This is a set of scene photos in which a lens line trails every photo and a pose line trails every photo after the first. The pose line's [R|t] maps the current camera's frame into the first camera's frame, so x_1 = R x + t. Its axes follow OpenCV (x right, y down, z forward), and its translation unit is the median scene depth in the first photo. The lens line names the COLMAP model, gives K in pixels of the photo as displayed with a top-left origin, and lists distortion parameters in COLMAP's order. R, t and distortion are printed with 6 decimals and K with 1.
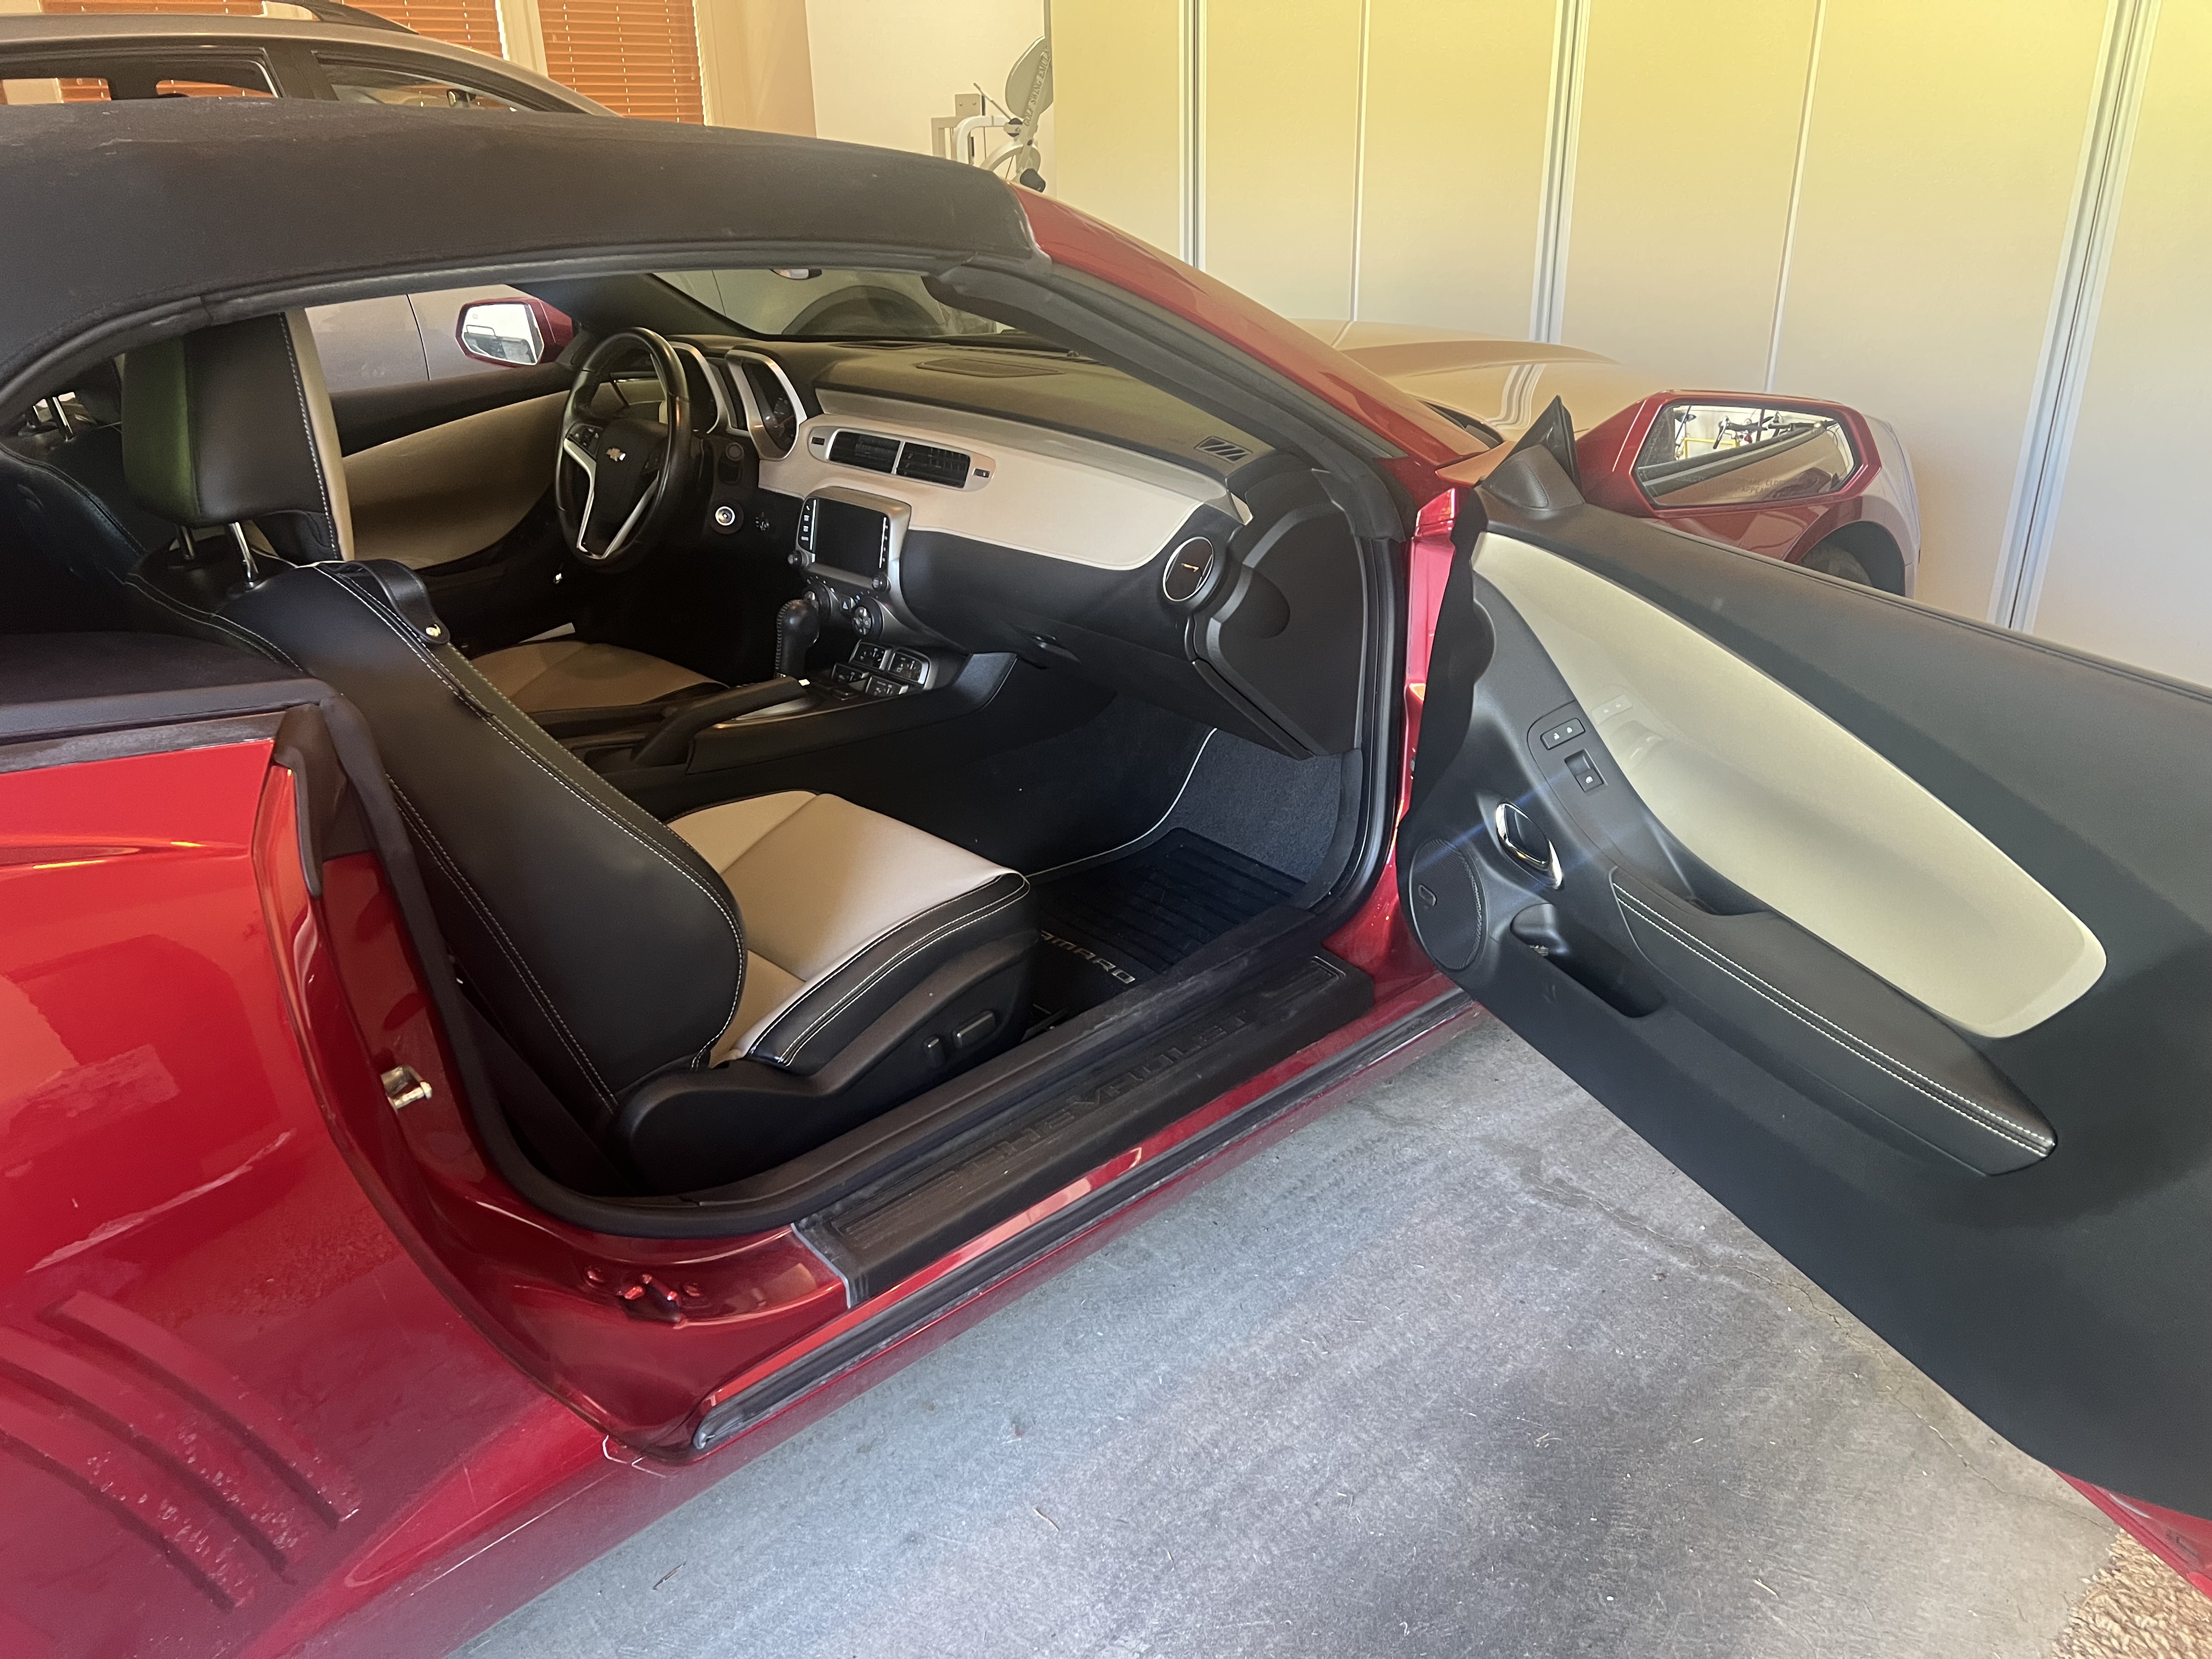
lens RADIAL K [[1659.4, 0, 1076.9], [0, 1659.4, 835.6], [0, 0, 1]] dist [0.149529, -0.251828]
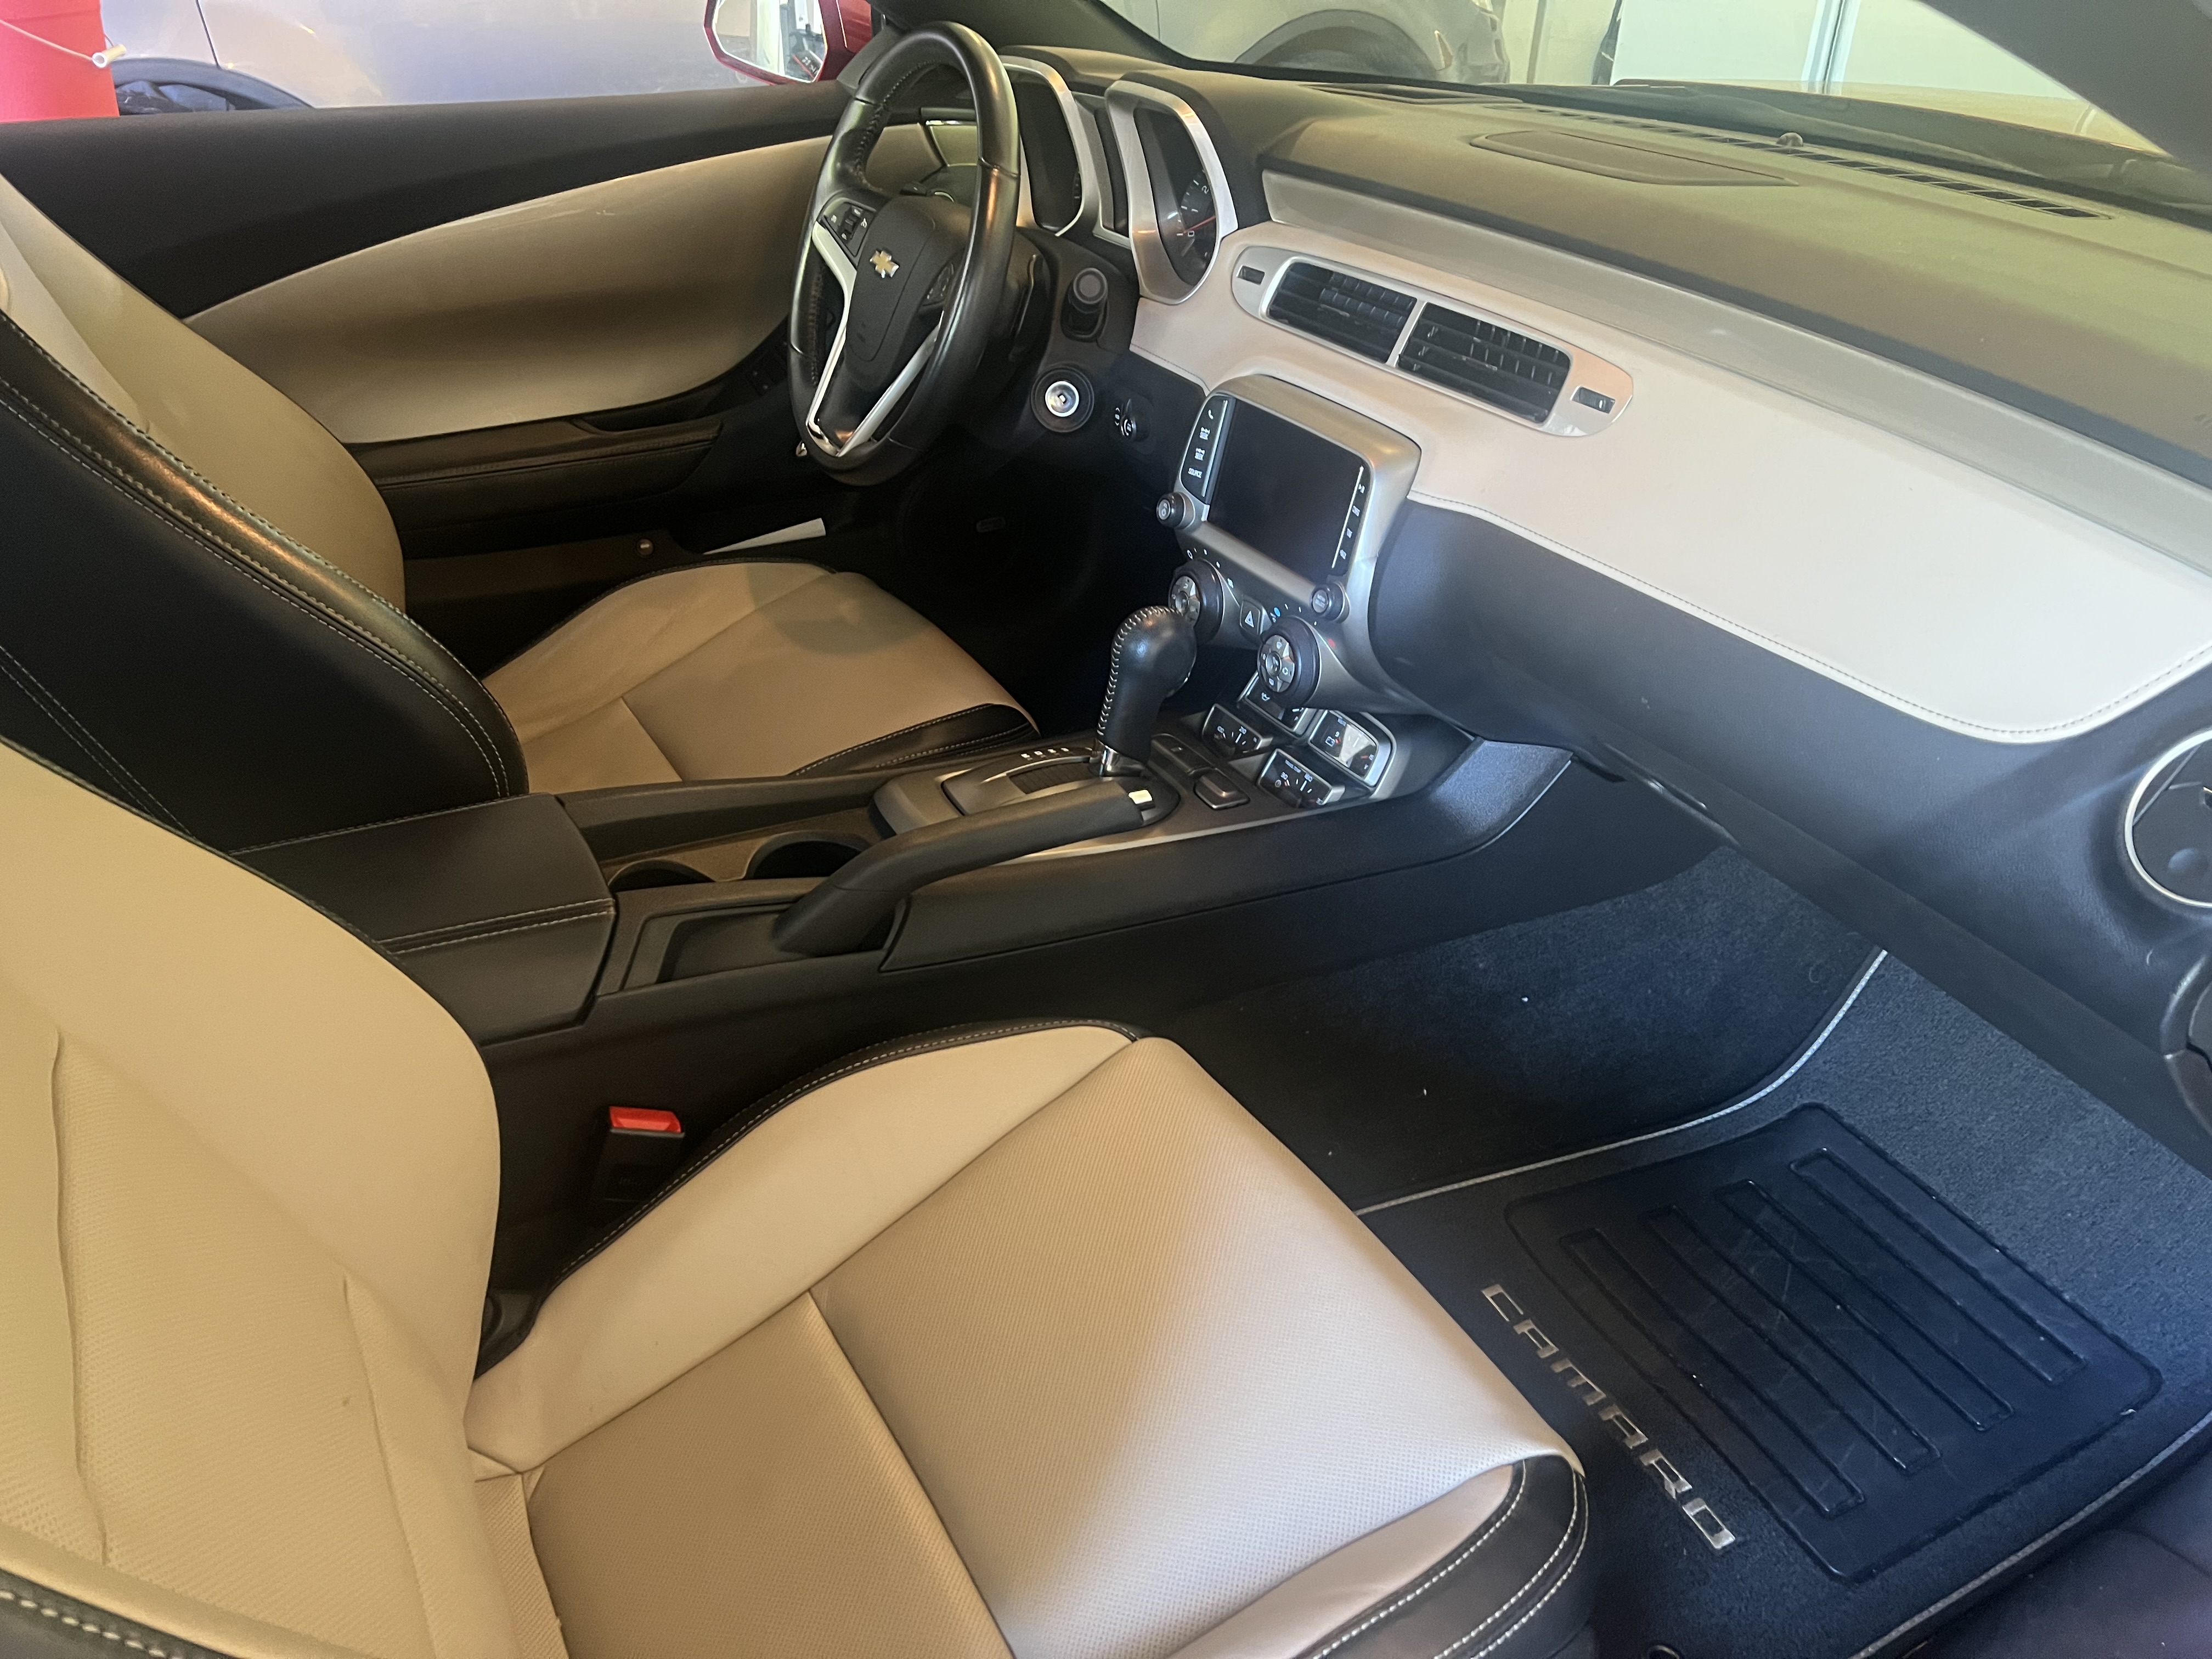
lens RADIAL K [[1659.4, 0, 1076.9], [0, 1659.4, 835.6], [0, 0, 1]] dist [0.149529, -0.251828]
pose [[0.966349, 0.170085, -0.192980, -0.078247], [-0.143504, 0.979071, 0.144317, -0.136224], [0.213488, -0.111767, 0.970531, 0.472820]]
